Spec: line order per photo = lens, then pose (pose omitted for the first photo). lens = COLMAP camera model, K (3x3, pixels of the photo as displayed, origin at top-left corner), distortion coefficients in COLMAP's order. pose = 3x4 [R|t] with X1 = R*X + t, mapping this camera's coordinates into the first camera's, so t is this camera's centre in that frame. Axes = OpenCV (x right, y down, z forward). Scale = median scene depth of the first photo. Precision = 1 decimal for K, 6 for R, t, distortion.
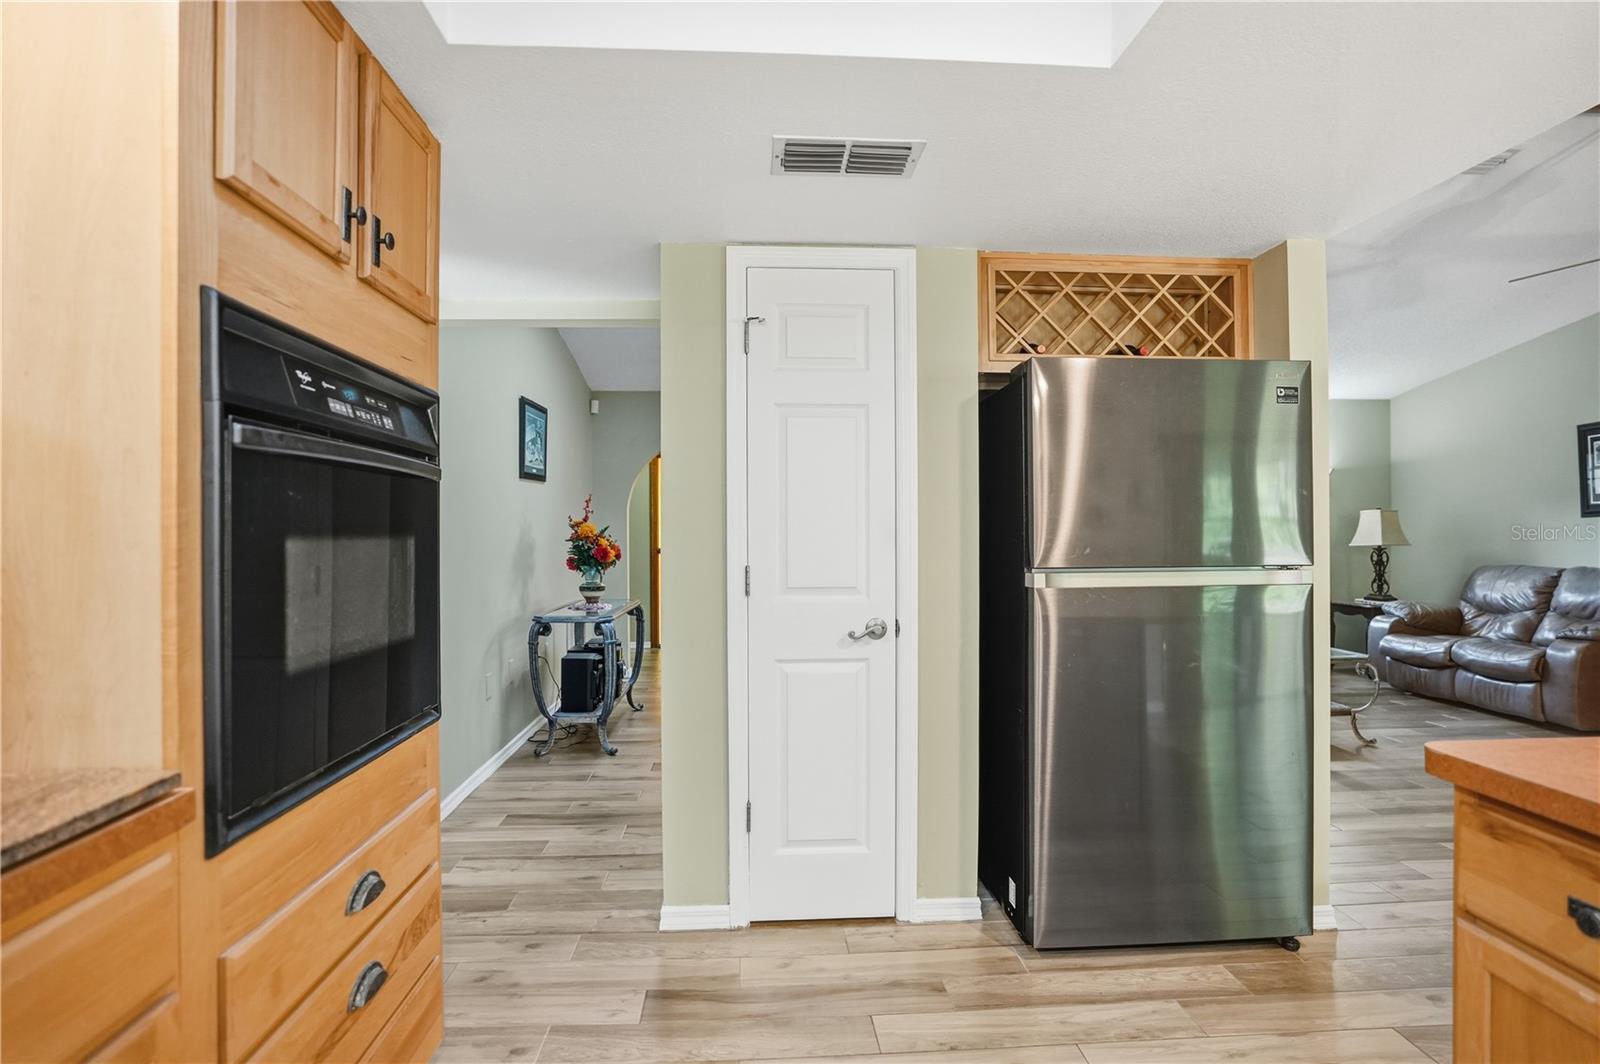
lens RADIAL K [[804.4, 0, 800.0], [0, 804.4, 532.0], [0, 0, 1]] dist [-0.068539, 0.037314]
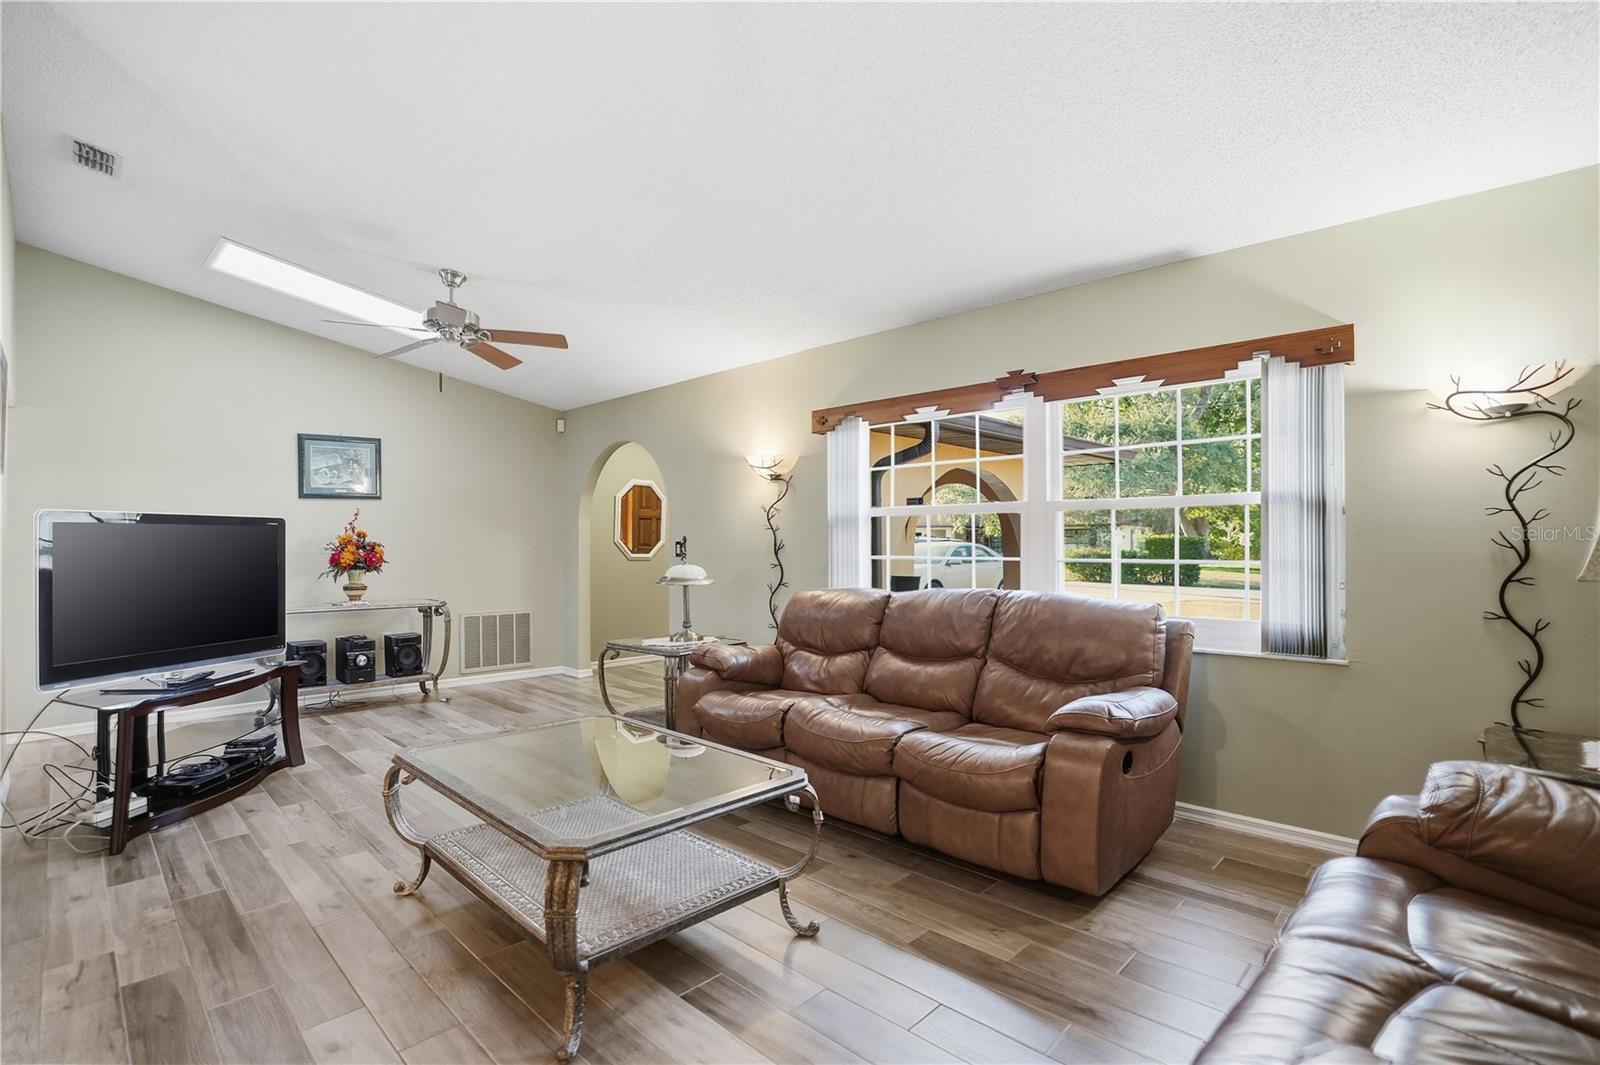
lens RADIAL K [[758.7, 0, 800.0], [0, 758.7, 532.5], [0, 0, 1]] dist [-0.021967, 0.000833]
pose [[0.678284, -0.007065, -0.734766, 0.836636], [-0.000436, 0.999950, -0.010016, -0.000045], [0.734800, 0.007114, 0.678247, 0.619867]]
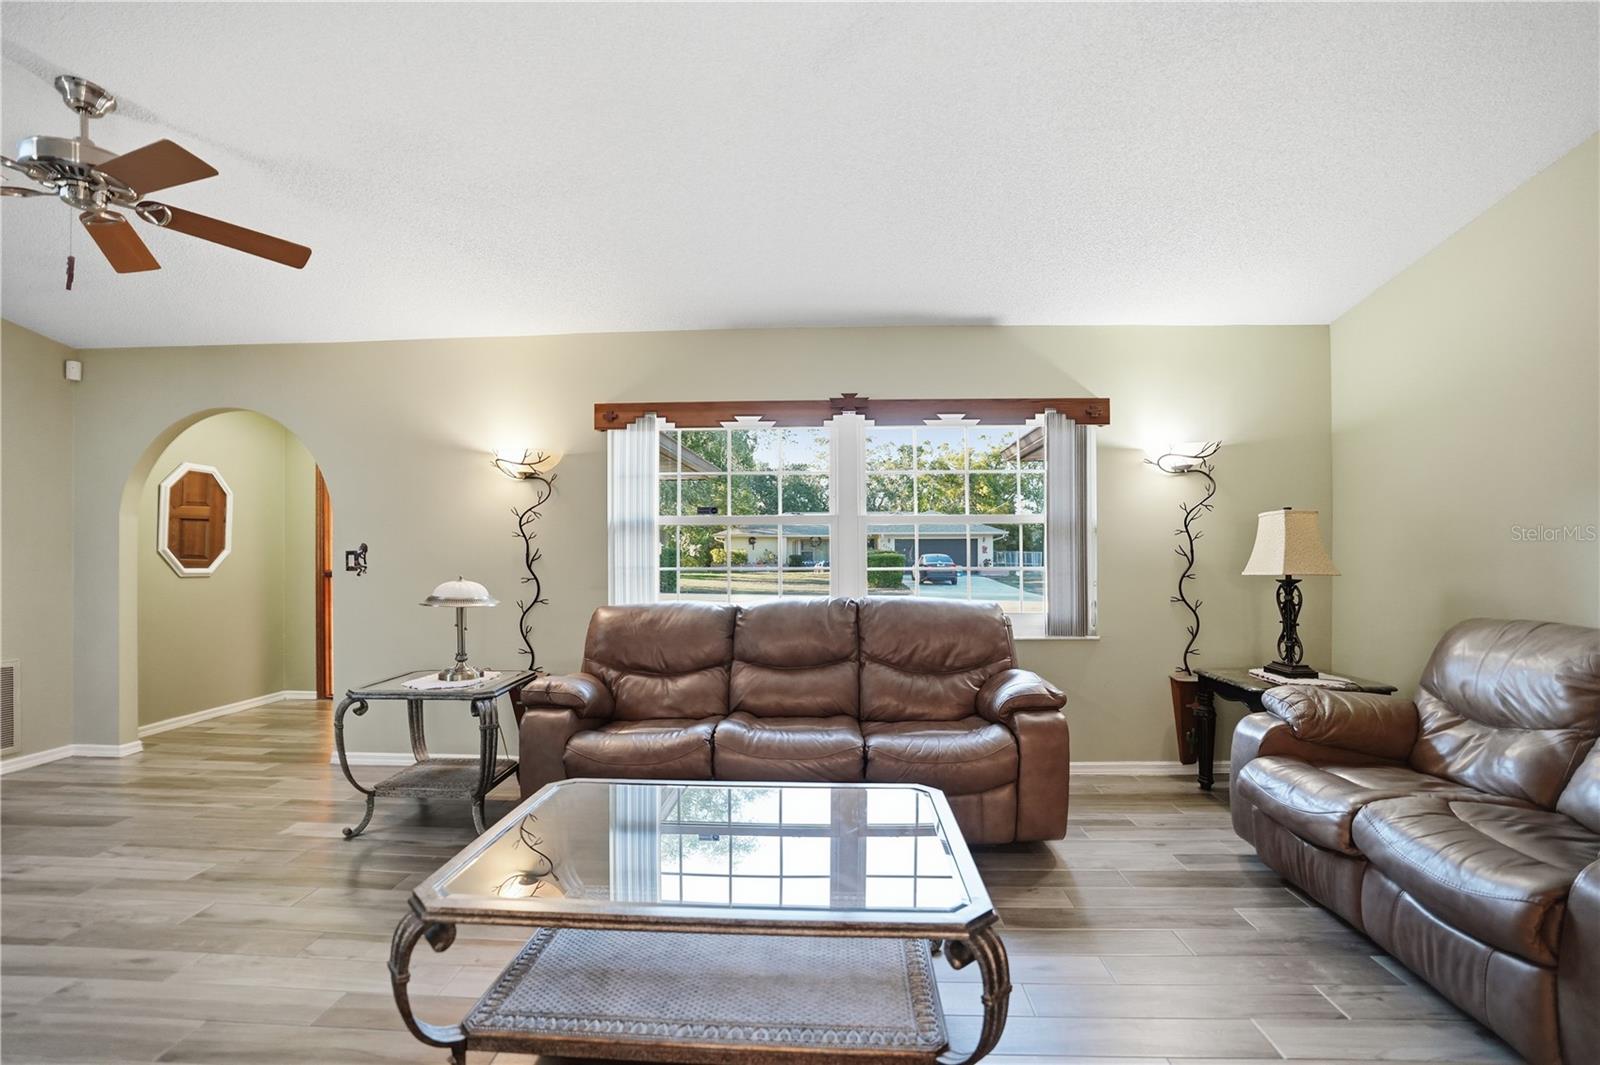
lens RADIAL K [[742.1, 0, 802.3], [0, 742.1, 551.4], [0, 0, 1]] dist [-0.049082, 0.016898]
pose [[0.993925, 0.001874, -0.110041, 0.514429], [-0.002083, 0.999996, -0.001778, 0.002256], [0.110037, 0.001996, 0.993925, 0.507992]]
